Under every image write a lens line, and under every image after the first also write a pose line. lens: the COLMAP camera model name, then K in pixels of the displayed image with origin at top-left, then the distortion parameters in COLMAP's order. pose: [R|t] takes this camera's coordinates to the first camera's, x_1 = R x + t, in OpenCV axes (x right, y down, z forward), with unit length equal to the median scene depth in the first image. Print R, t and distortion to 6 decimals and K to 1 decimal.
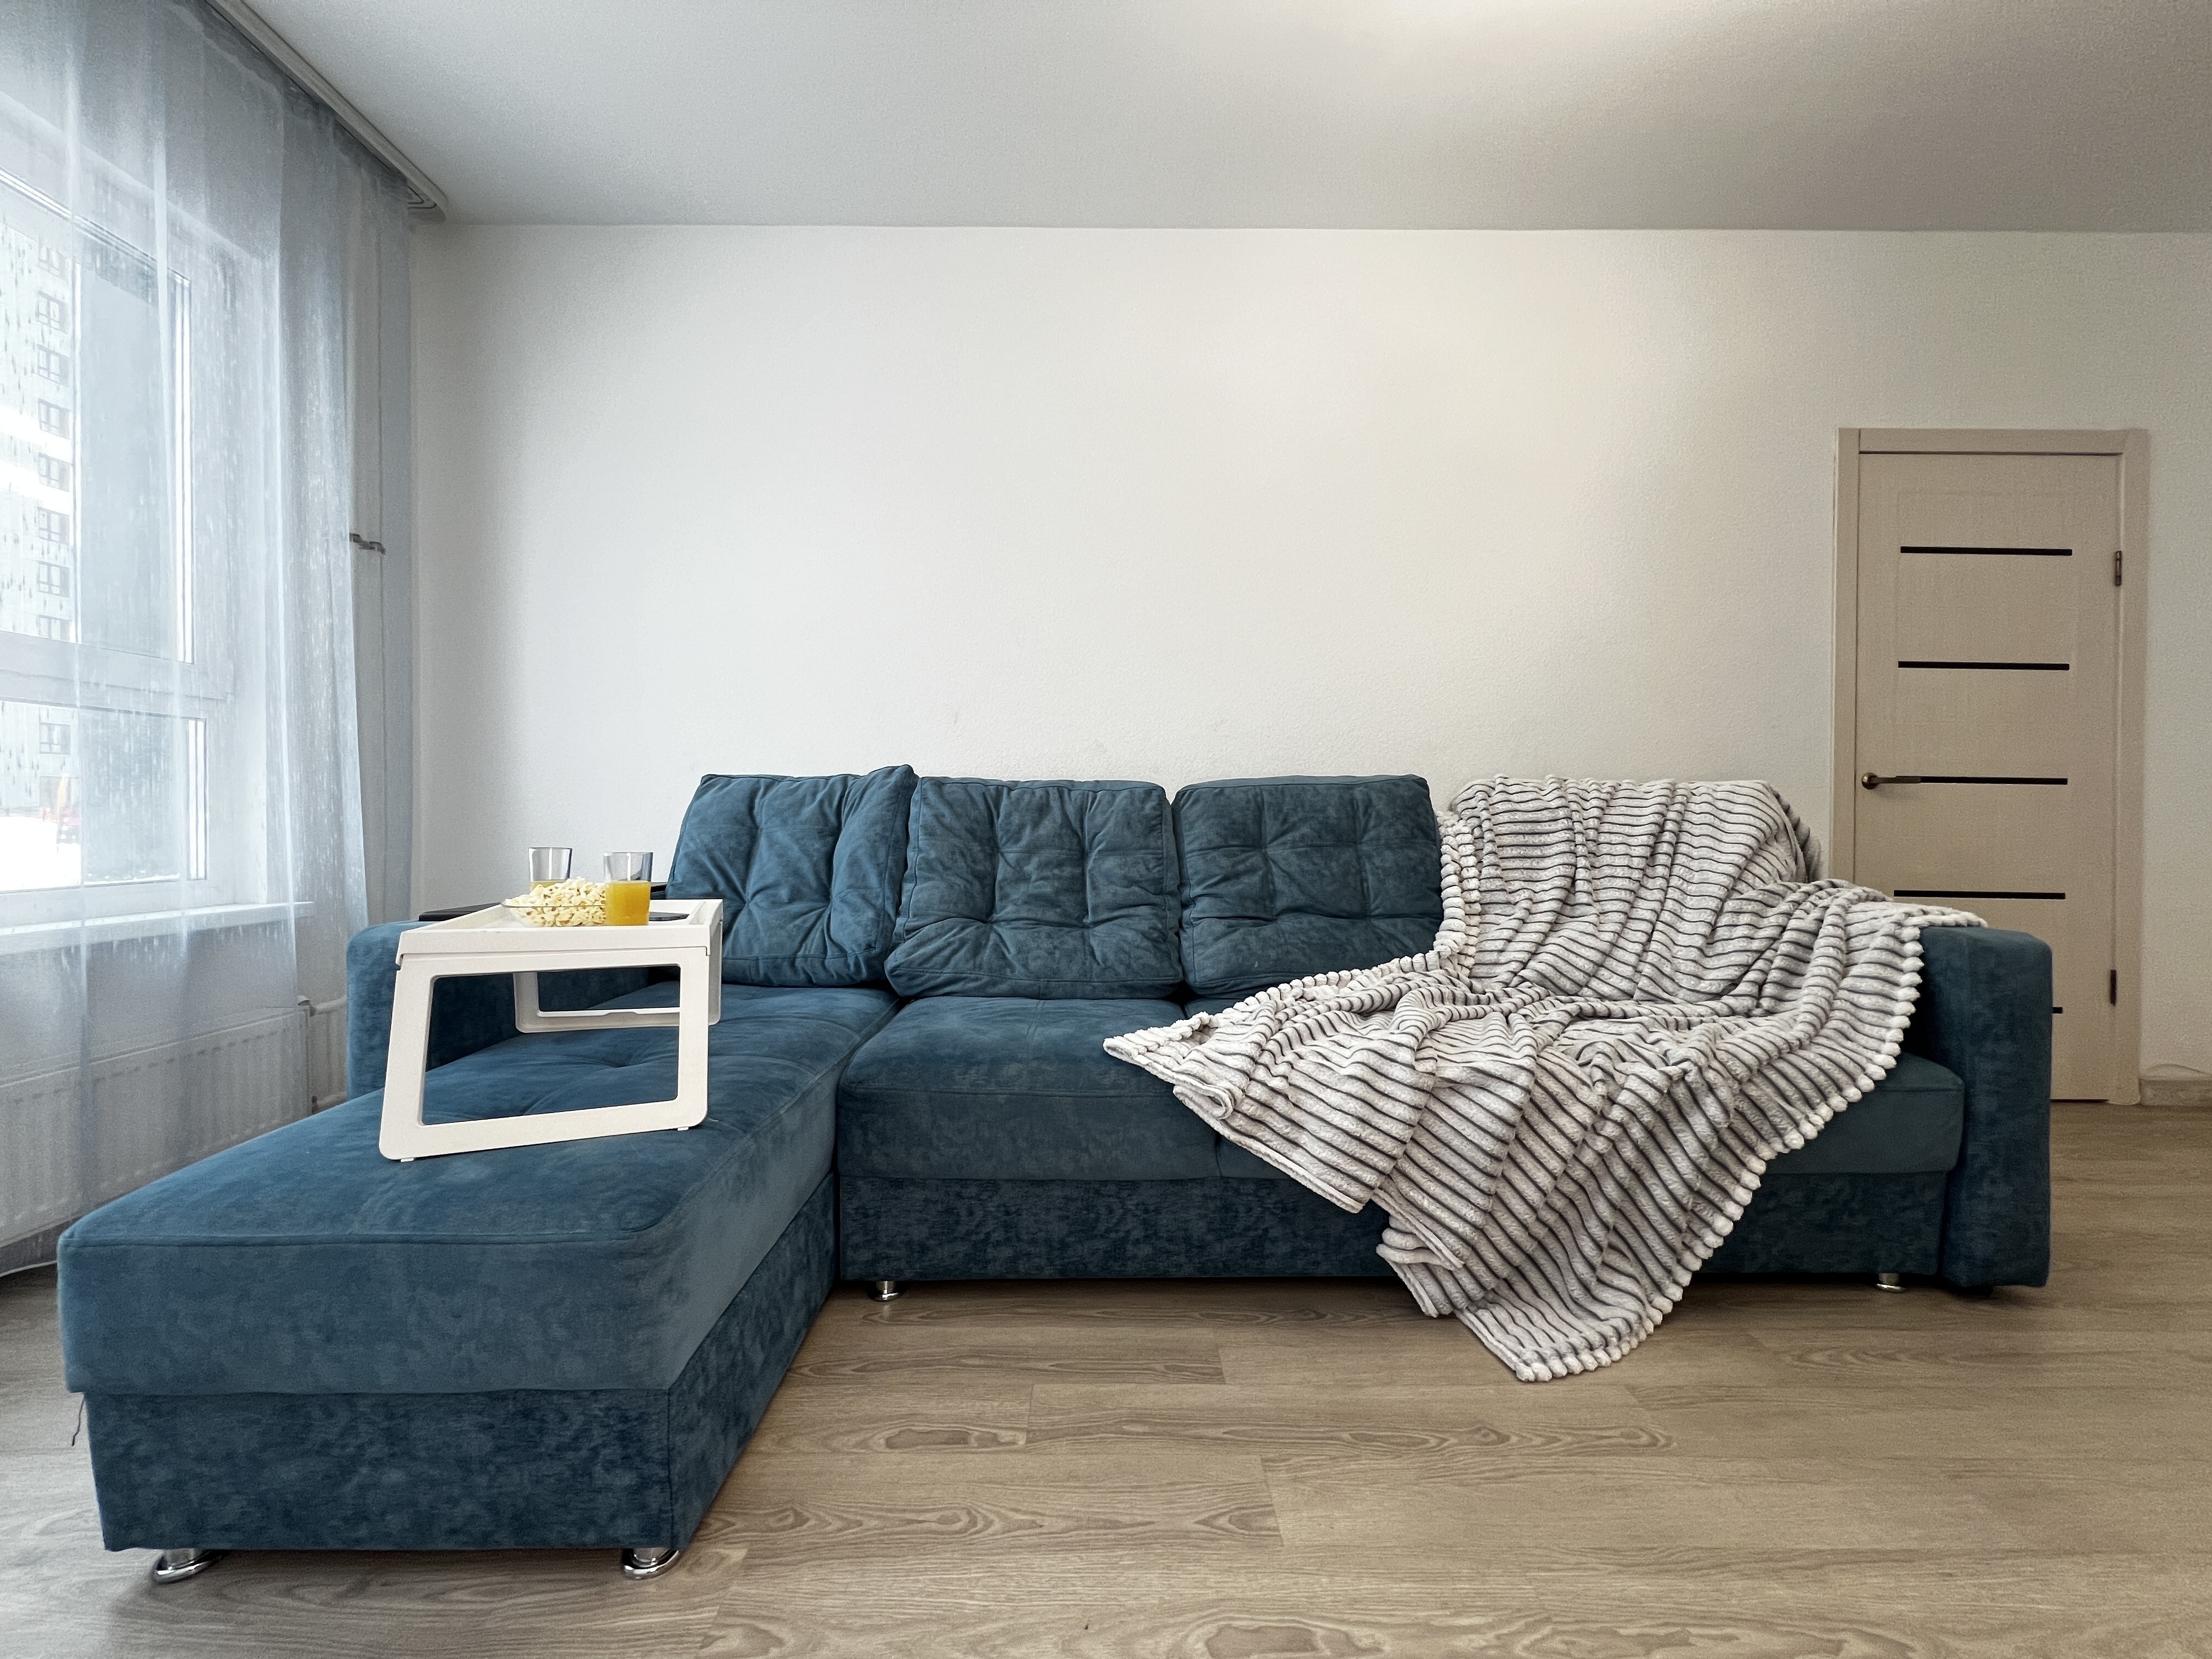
lens RADIAL K [[886.0, 0, 1103.7], [0, 886.0, 824.0], [0, 0, 1]] dist [-0.000027, 0.000079]
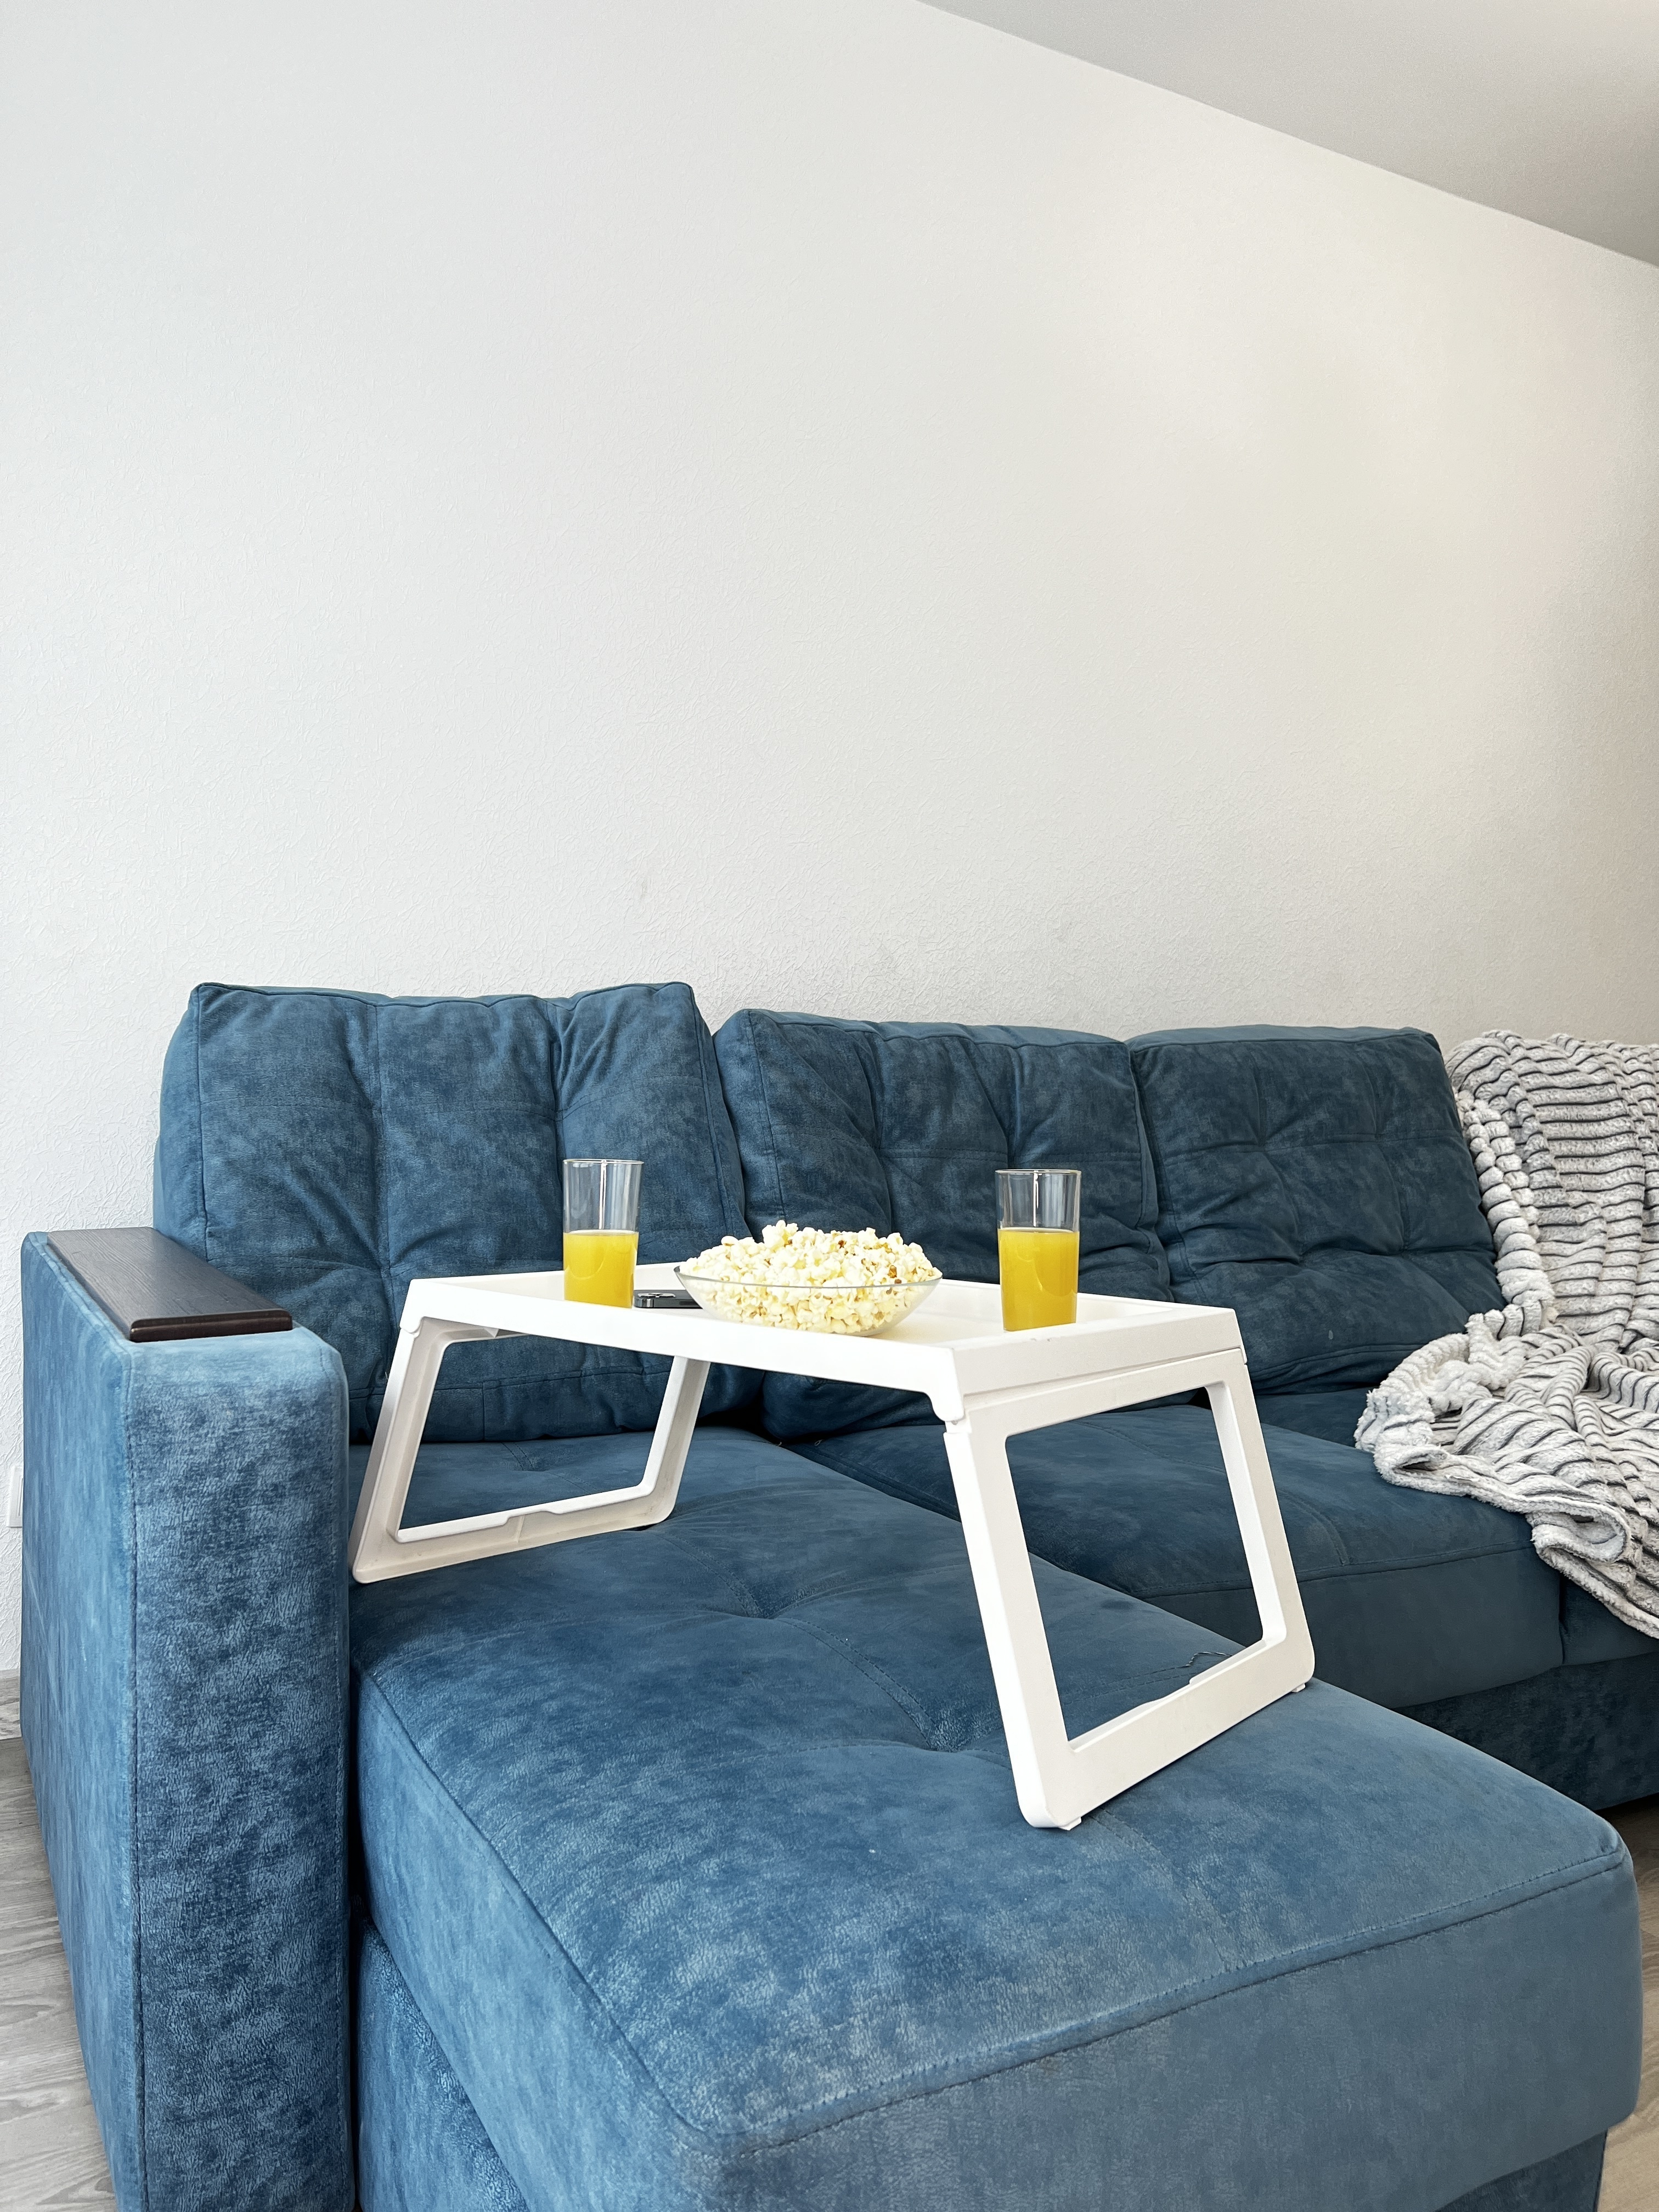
lens RADIAL K [[1669.6, 0, 825.5], [0, 1669.6, 1103.4], [0, 0, 1]] dist [0.069216, -0.080568]
pose [[0.886018, 0.005667, 0.463616, -0.673692], [-0.011630, 0.999882, 0.010005, -0.009736], [-0.463504, -0.014257, 0.885980, 0.129224]]
